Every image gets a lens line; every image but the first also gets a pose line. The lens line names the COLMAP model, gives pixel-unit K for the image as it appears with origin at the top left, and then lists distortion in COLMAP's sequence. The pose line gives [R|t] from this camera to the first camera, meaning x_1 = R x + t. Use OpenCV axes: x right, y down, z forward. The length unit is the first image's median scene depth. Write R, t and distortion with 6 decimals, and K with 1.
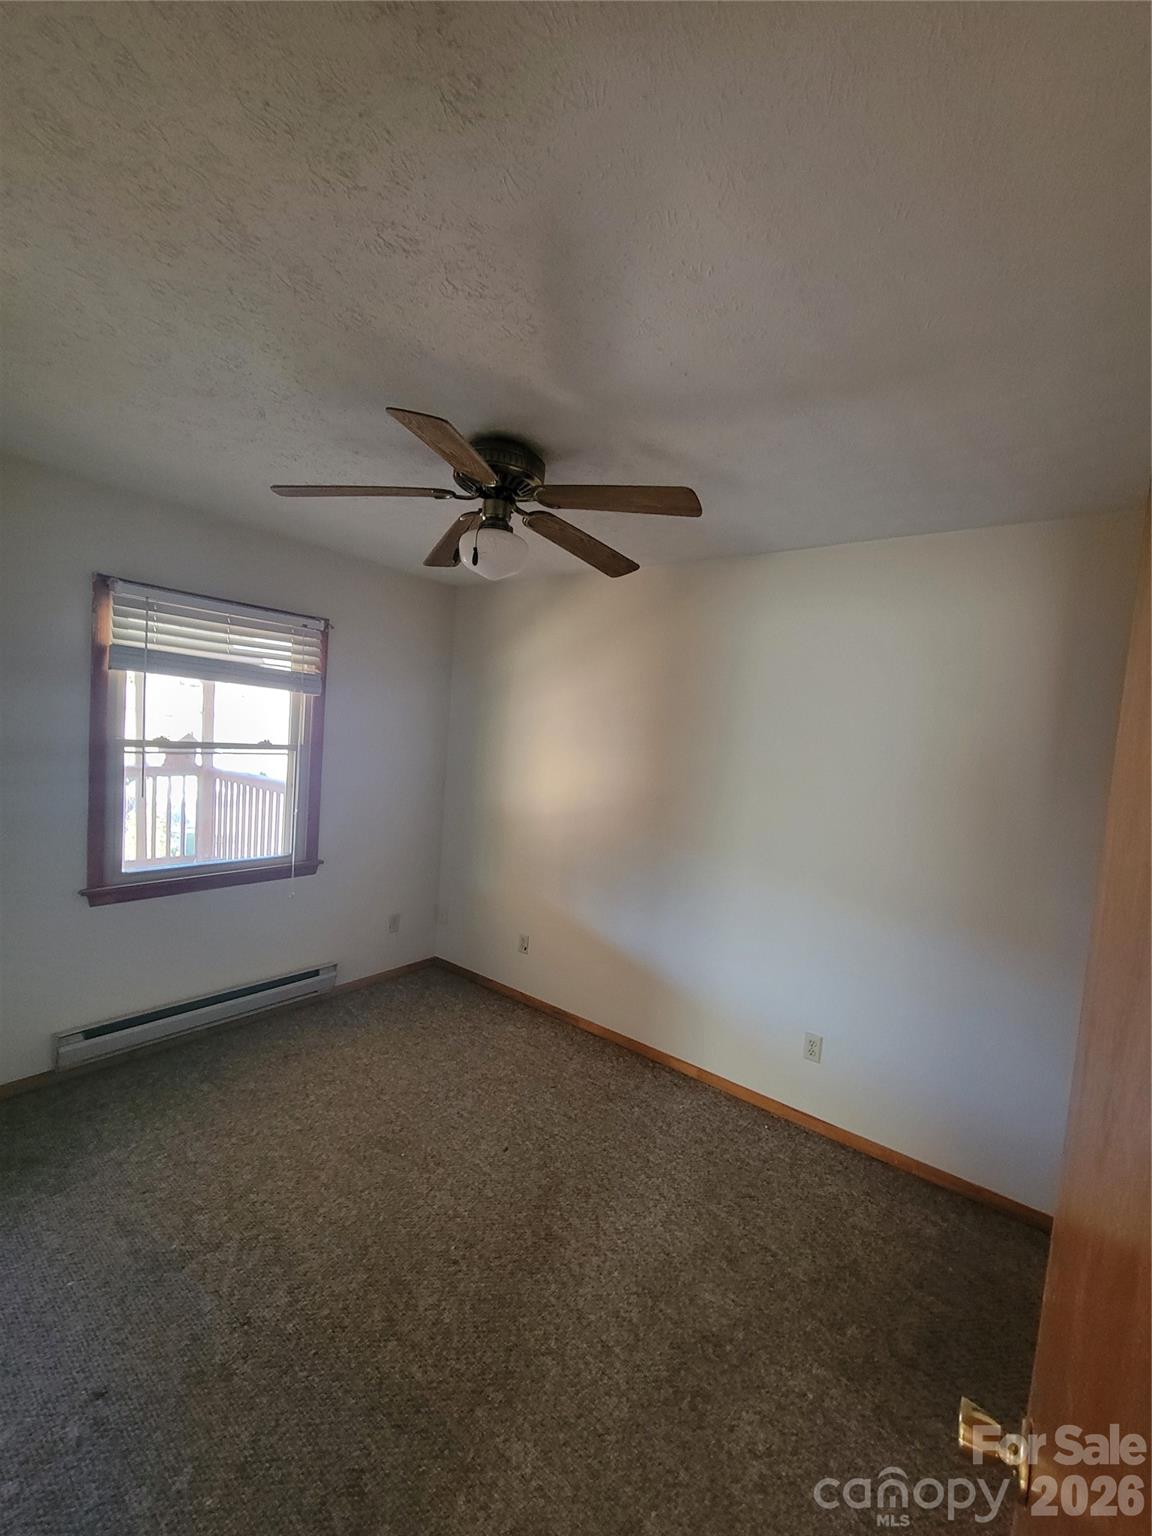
lens RADIAL K [[625.1, 0, 583.5], [0, 625.1, 770.5], [0, 0, 1]] dist [0.003493, -0.003332]
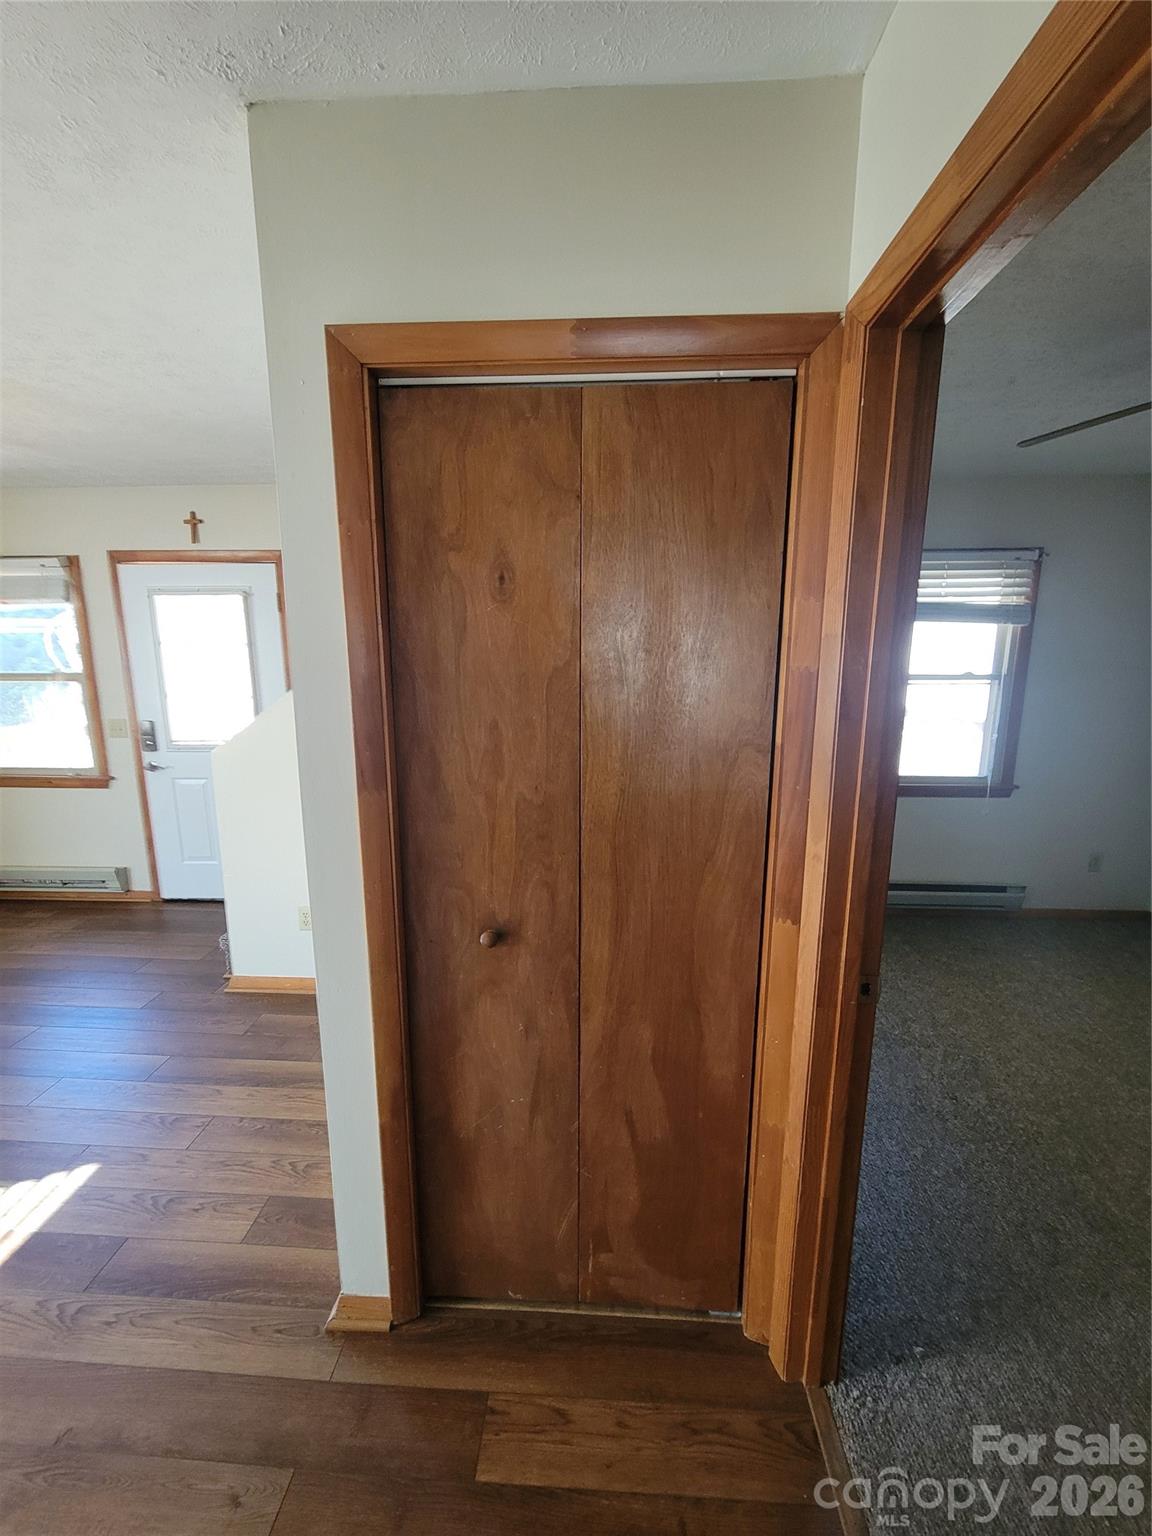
lens RADIAL K [[625.1, 0, 578.8], [0, 625.1, 770.8], [0, 0, 1]] dist [0.003493, -0.003332]
pose [[0.562705, 0.081361, -0.822644, 0.033128], [-0.009602, 0.995721, 0.091910, 0.035648], [0.826602, -0.043819, 0.561079, -0.227659]]
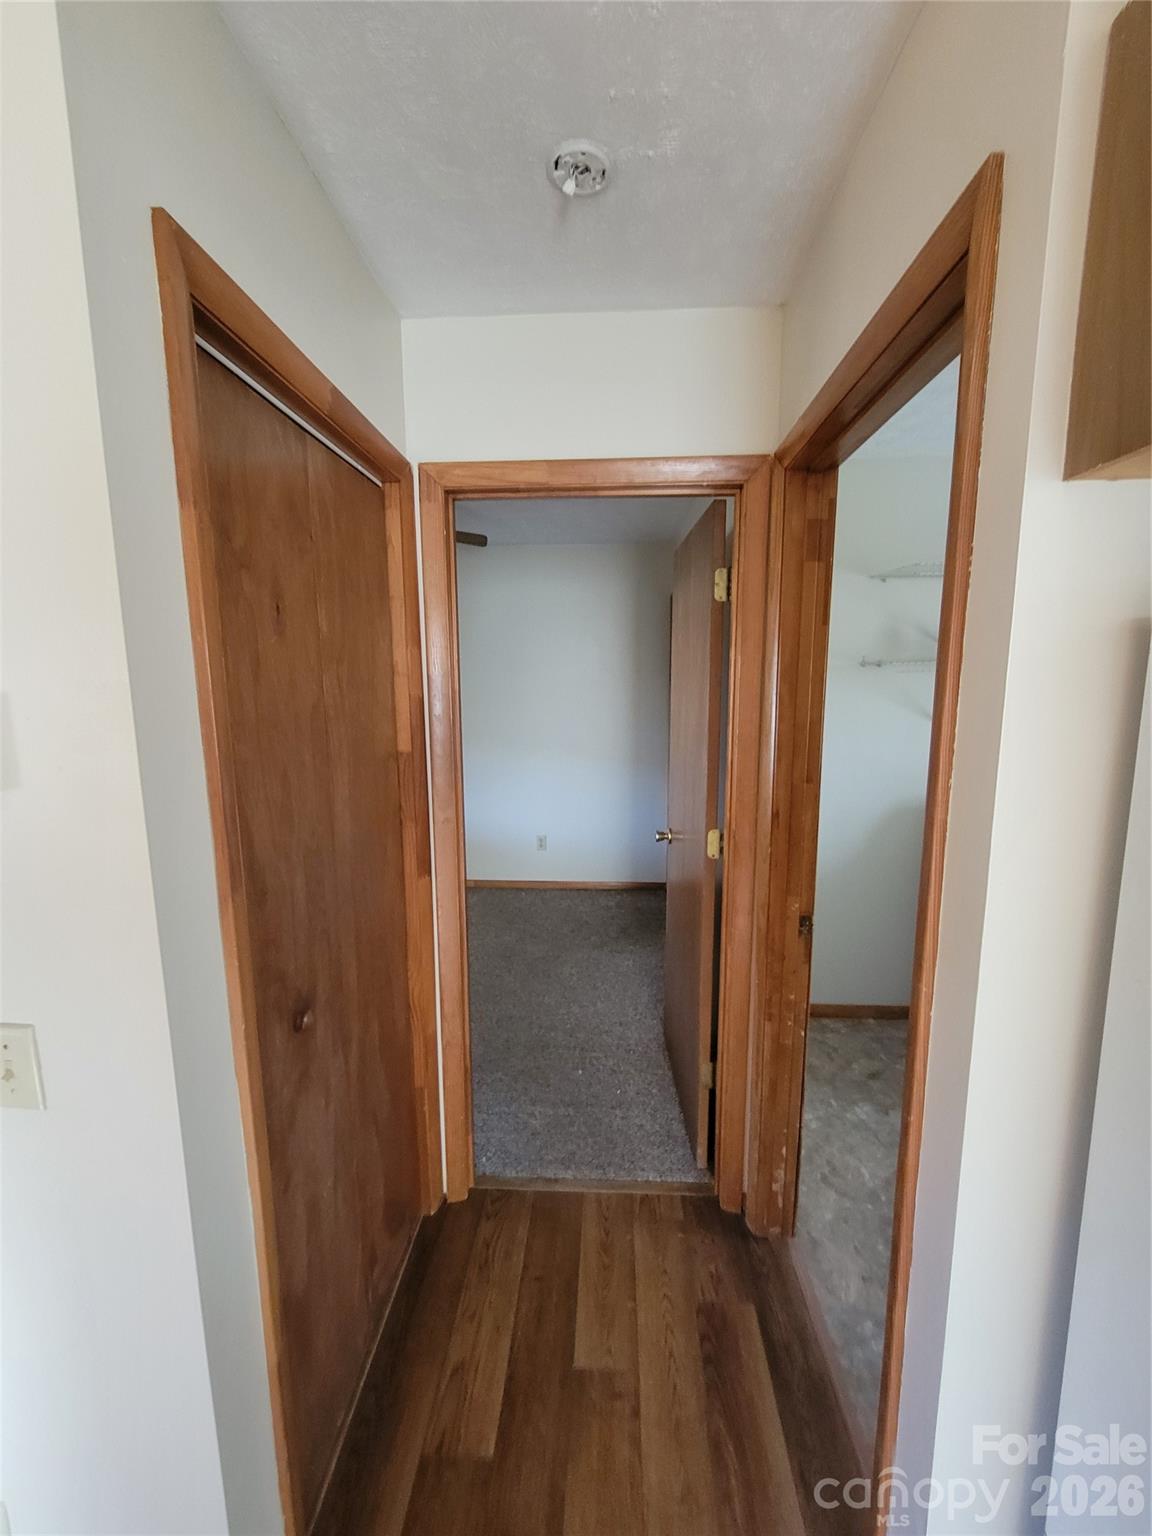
lens RADIAL K [[625.1, 0, 580.6], [0, 625.1, 766.8], [0, 0, 1]] dist [0.003493, -0.003332]
pose [[0.824324, -0.162709, 0.542232, -0.412247], [0.103188, 0.984946, 0.138685, 0.007015], [-0.556634, -0.058369, 0.828705, -0.442730]]
